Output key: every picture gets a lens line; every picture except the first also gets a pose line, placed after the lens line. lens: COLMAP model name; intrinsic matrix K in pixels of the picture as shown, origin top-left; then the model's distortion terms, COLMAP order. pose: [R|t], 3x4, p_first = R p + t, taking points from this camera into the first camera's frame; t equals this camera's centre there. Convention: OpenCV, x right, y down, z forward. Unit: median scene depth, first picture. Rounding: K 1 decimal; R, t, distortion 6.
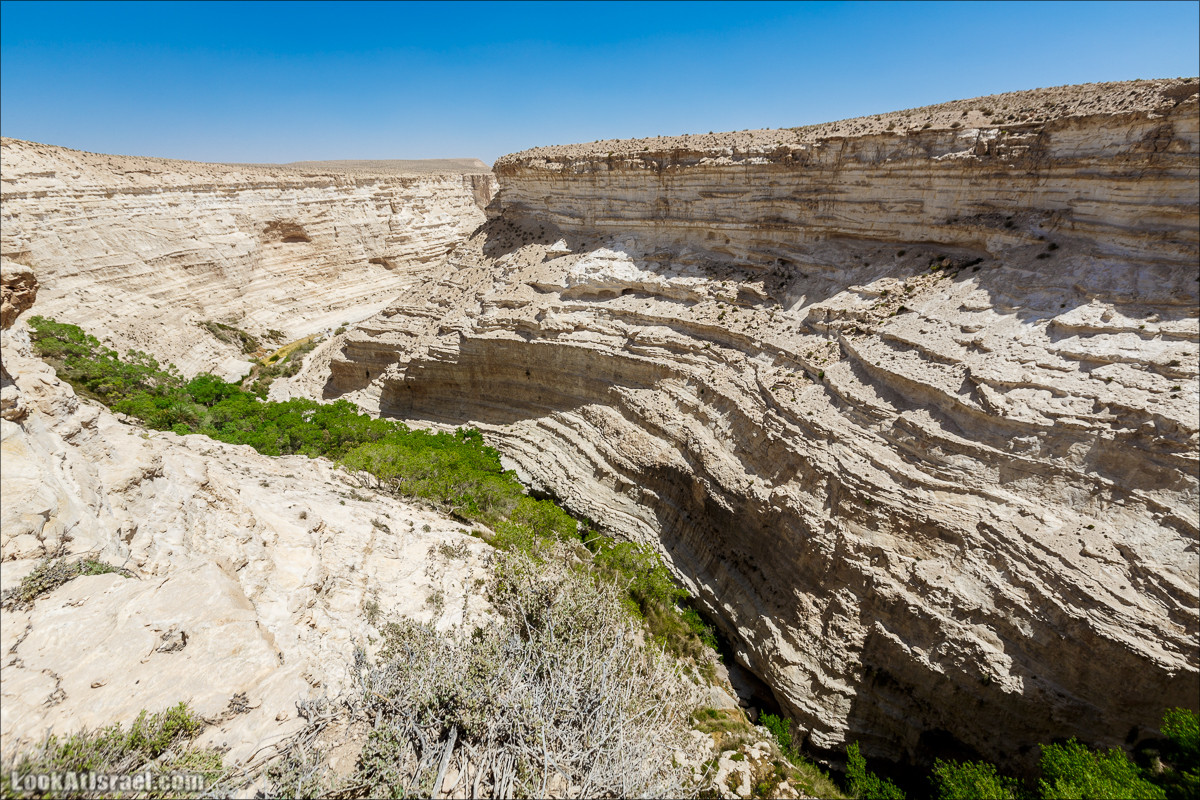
lens RADIAL K [[535.3, 0, 596.3], [0, 535.3, 394.1], [0, 0, 1]] dist [0.000722, -0.000930]
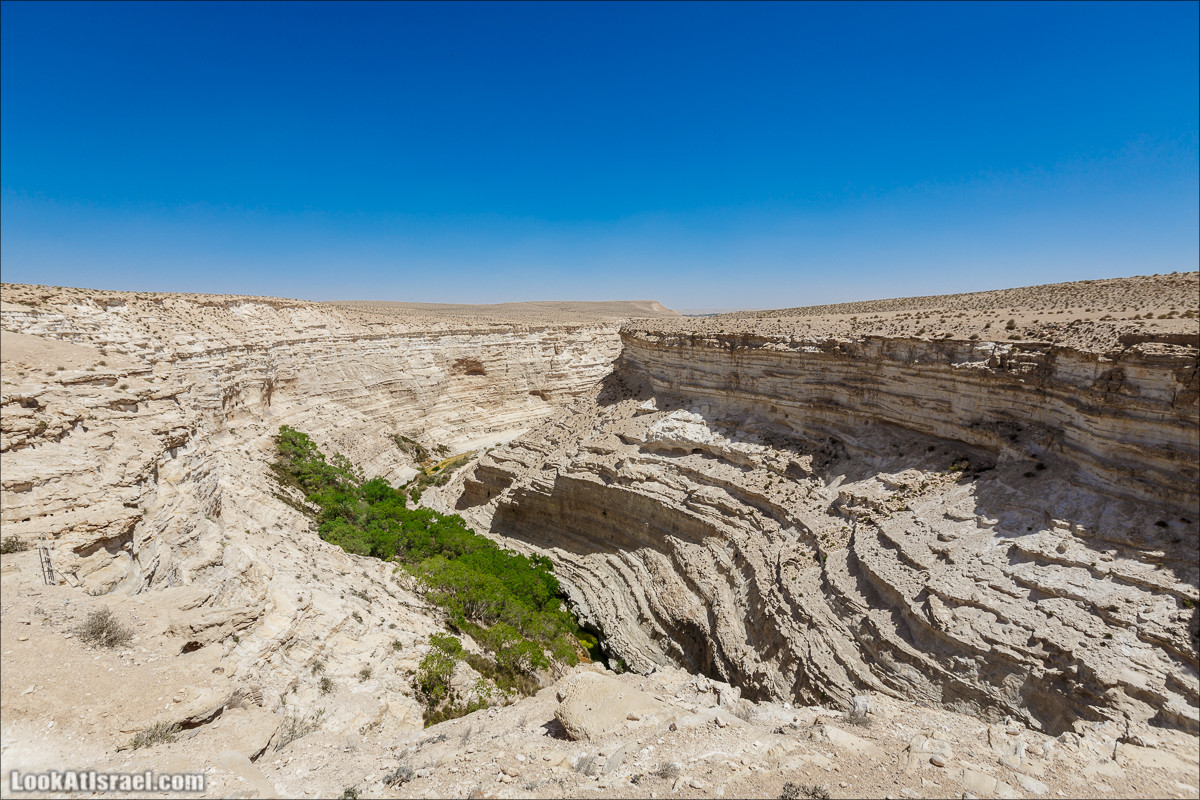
lens RADIAL K [[535.3, 0, 596.3], [0, 535.3, 394.1], [0, 0, 1]] dist [0.000722, -0.000930]
pose [[0.947747, 0.066583, -0.311997, 0.215100], [-0.137128, 0.968046, -0.209961, -0.047423], [0.288047, 0.241773, 0.926593, -0.126520]]
